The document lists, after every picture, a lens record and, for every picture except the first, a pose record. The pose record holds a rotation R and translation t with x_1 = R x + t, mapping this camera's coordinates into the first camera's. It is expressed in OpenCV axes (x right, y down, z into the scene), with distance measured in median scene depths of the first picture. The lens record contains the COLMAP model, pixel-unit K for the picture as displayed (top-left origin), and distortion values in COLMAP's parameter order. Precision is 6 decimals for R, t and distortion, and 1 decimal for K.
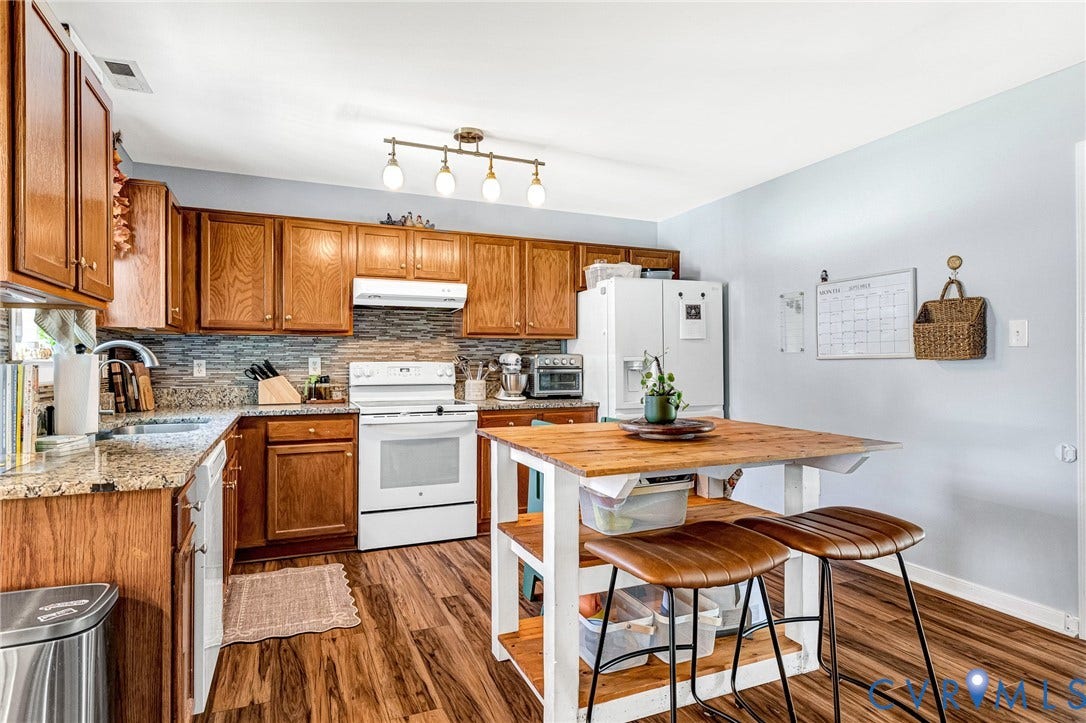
lens RADIAL K [[583.5, 0, 540.2], [0, 583.5, 362.0], [0, 0, 1]] dist [0.012083, -0.000635]
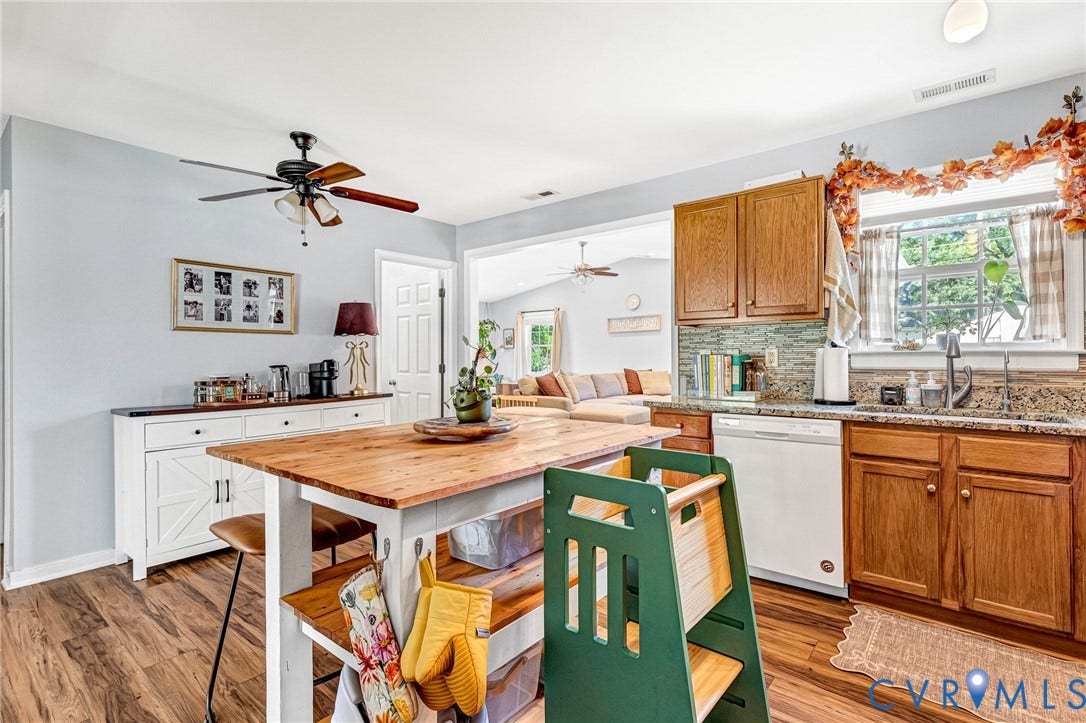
lens RADIAL K [[516.5, 0, 543.7], [0, 516.5, 364.9], [0, 0, 1]] dist [0.015229, -0.001195]
pose [[-0.889107, 0.013988, -0.457485, 0.257638], [0.006159, 0.999808, 0.018600, 0.000182], [0.457657, 0.013720, -0.889023, 0.959168]]
